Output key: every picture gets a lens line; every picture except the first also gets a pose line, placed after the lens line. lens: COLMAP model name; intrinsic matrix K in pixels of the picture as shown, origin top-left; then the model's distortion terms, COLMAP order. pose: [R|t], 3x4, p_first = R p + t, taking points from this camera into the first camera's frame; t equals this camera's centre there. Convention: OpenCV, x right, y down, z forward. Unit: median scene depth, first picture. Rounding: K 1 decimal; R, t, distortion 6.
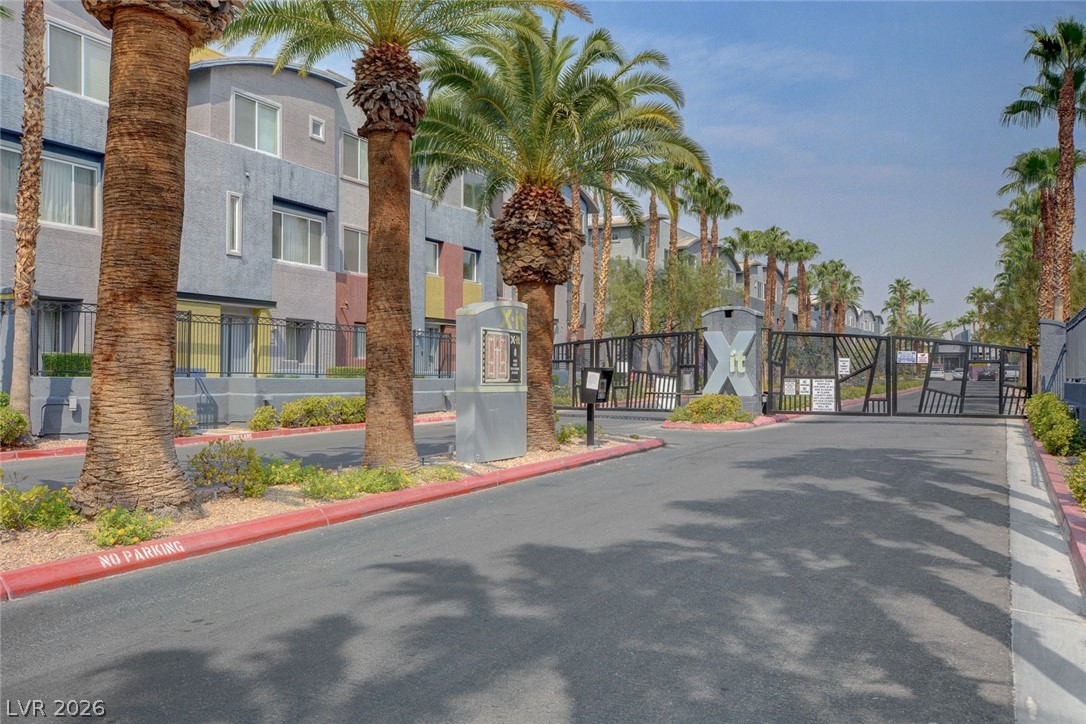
lens RADIAL K [[951.1, 0, 543.0], [0, 951.1, 362.0], [0, 0, 1]] dist [0.060722, 0.002618]
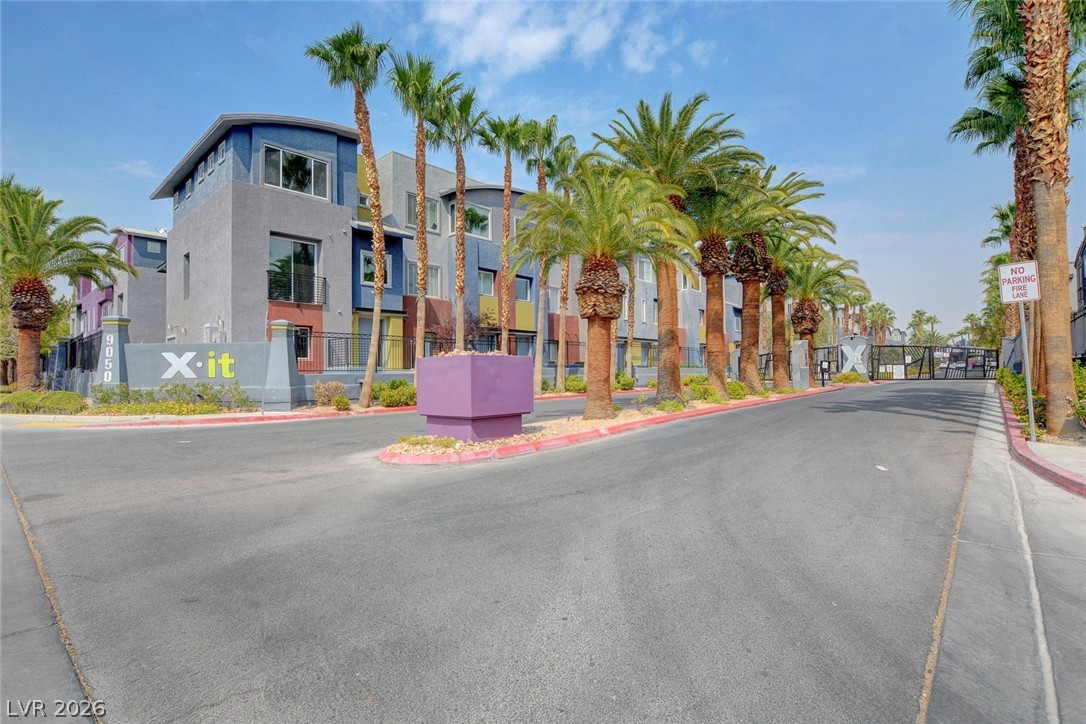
lens RADIAL K [[542.6, 0, 543.0], [0, 542.6, 362.0], [0, 0, 1]] dist [-0.000997, -0.000542]
pose [[0.969902, -0.023122, -0.242397, -0.200695], [0.021379, 0.999723, -0.009822, 0.004240], [0.242557, 0.004344, 0.970128, -0.439464]]
